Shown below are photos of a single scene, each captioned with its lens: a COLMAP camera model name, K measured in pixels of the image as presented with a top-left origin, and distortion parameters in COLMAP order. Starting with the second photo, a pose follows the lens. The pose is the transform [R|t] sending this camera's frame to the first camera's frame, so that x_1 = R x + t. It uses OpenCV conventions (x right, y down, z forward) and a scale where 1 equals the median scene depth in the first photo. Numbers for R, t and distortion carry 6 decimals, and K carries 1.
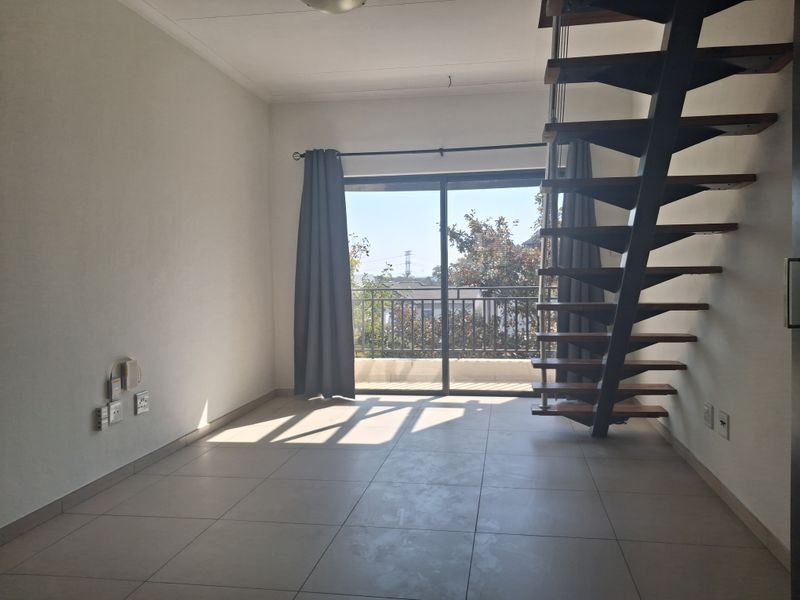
lens RADIAL K [[641.3, 0, 403.2], [0, 641.3, 300.6], [0, 0, 1]] dist [0.065984, -0.084530]
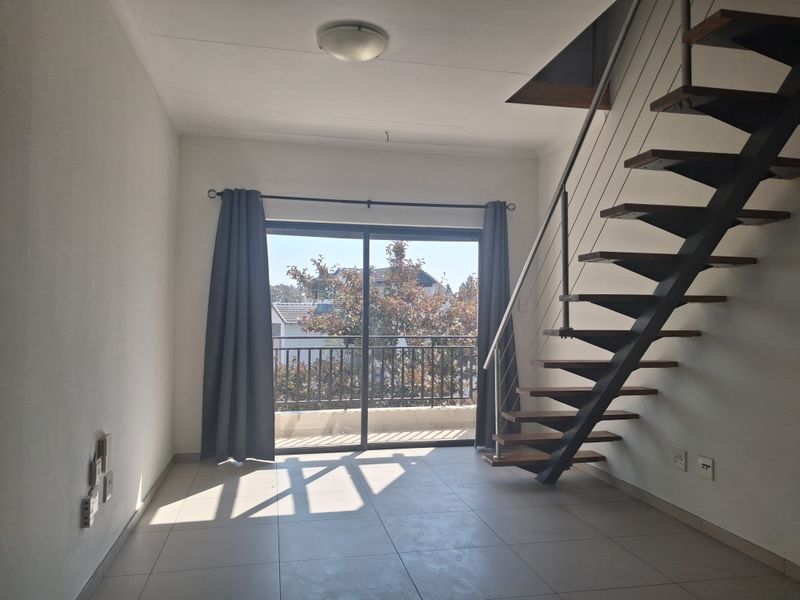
lens RADIAL K [[641.3, 0, 408.0], [0, 641.3, 299.1], [0, 0, 1]] dist [0.065984, -0.084530]
pose [[0.927760, 0.029073, 0.372043, -0.252609], [-0.004963, 0.997834, -0.065597, -0.017662], [-0.373144, 0.059012, 0.925895, 0.061948]]
